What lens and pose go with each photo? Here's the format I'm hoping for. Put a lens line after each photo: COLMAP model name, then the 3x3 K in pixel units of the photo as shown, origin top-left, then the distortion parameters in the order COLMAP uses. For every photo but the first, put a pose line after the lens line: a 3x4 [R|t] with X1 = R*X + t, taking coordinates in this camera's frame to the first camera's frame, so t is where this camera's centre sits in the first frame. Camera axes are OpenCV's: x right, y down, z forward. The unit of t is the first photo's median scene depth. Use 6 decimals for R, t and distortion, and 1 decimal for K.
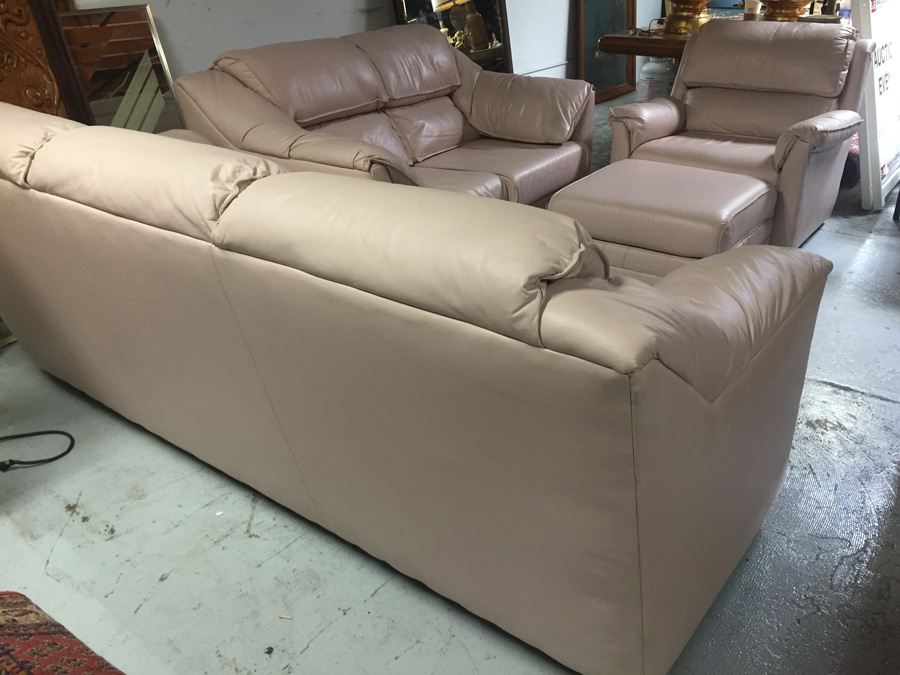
lens RADIAL K [[768.7, 0, 444.2], [0, 768.7, 334.2], [0, 0, 1]] dist [0.092016, -0.134433]
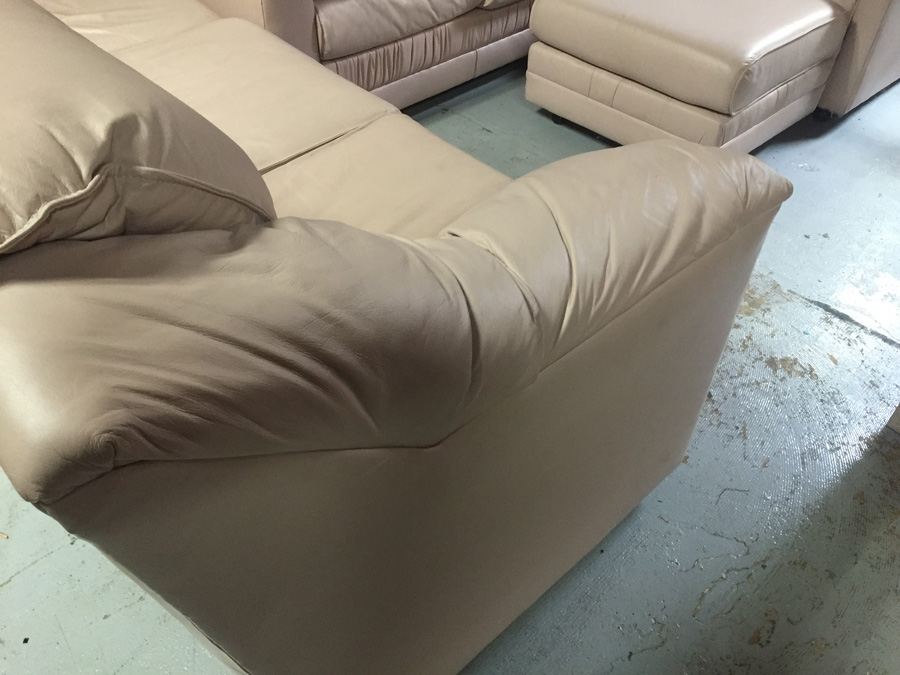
lens RADIAL K [[768.7, 0, 447.4], [0, 768.7, 333.6], [0, 0, 1]] dist [0.092016, -0.134433]
pose [[0.986574, 0.146250, -0.072680, 0.151777], [-0.120617, 0.952547, 0.279473, -0.063340], [0.110105, -0.266955, 0.957399, 0.178691]]
